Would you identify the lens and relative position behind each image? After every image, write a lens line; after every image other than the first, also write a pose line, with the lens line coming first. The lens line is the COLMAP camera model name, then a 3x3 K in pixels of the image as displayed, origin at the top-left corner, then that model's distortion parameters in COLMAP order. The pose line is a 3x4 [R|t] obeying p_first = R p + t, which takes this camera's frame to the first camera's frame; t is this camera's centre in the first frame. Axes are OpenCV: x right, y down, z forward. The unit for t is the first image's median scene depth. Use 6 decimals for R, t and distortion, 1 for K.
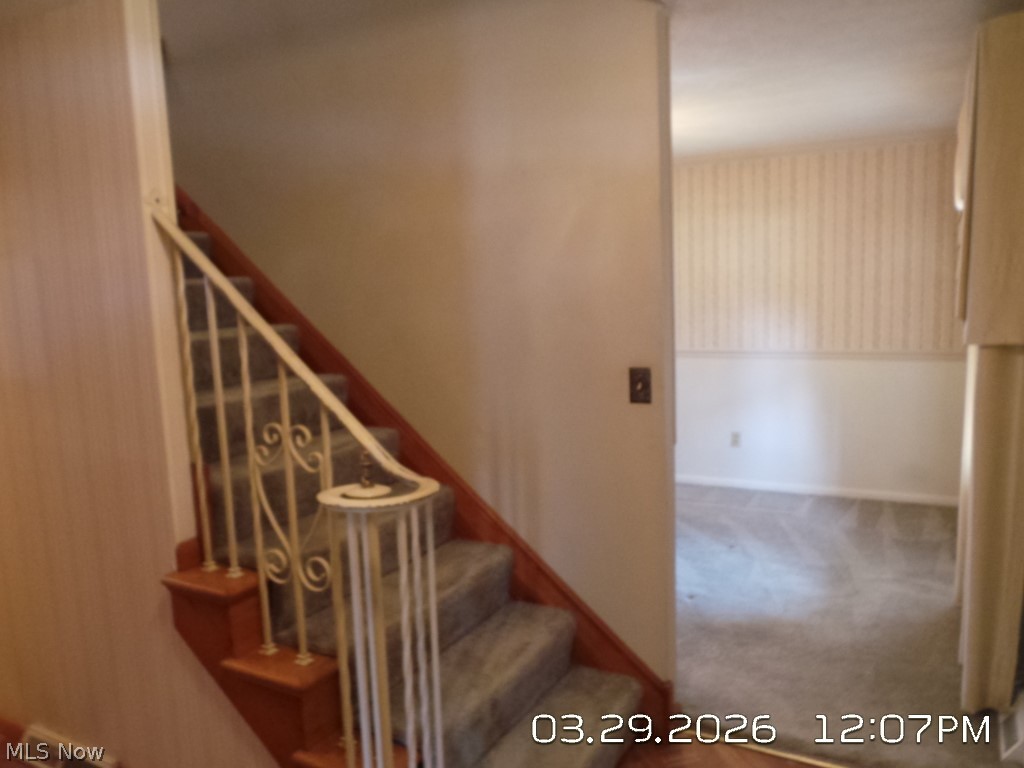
lens RADIAL K [[807.6, 0, 511.7], [0, 807.6, 382.3], [0, 0, 1]] dist [-0.029856, 0.012374]
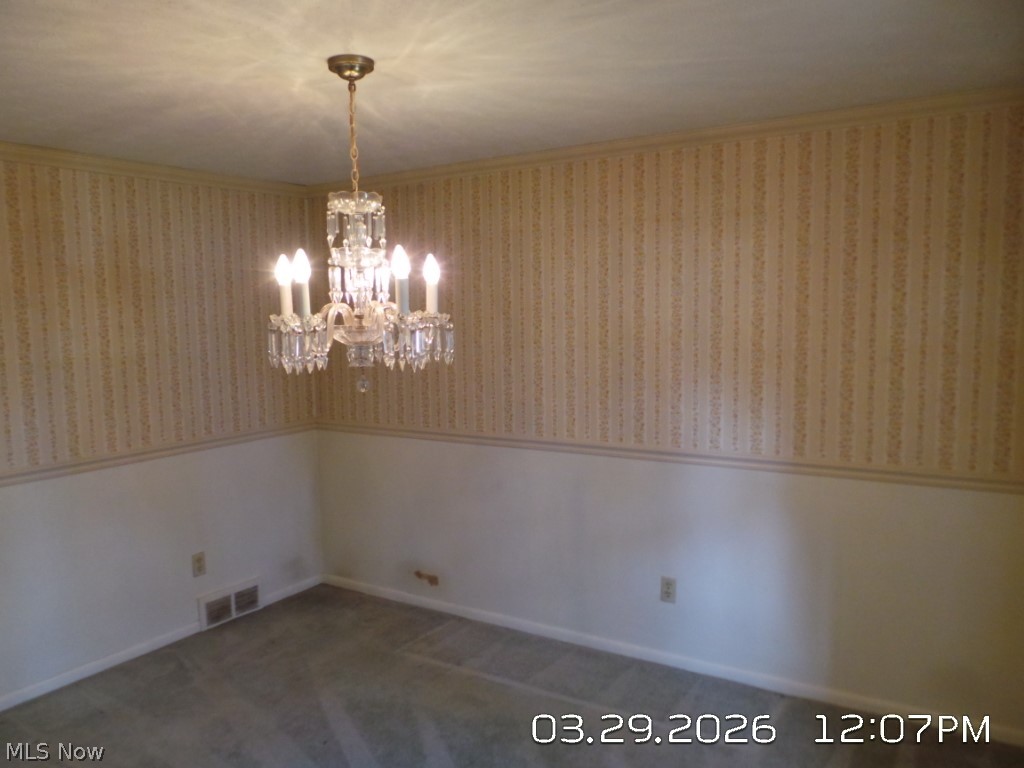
lens RADIAL K [[807.6, 0, 512.8], [0, 807.6, 388.8], [0, 0, 1]] dist [-0.029856, 0.012374]
pose [[0.999001, 0.017032, -0.041317, 0.191670], [-0.017524, 0.999780, -0.011569, -0.081892], [0.041111, 0.012281, 0.999079, 0.387706]]
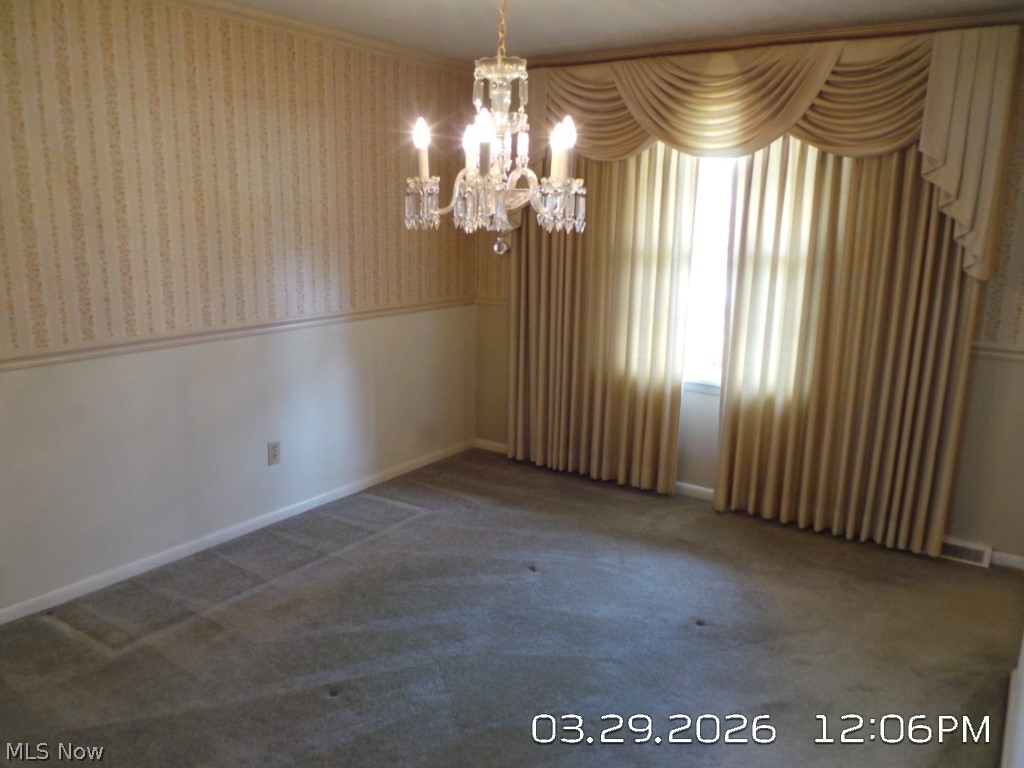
lens RADIAL K [[807.6, 0, 509.5], [0, 807.6, 385.6], [0, 0, 1]] dist [-0.029856, 0.012374]
pose [[0.063339, -0.183734, 0.980933, -0.388287], [0.087563, 0.980139, 0.177931, -0.093579], [-0.994143, 0.074624, 0.078169, 0.793175]]
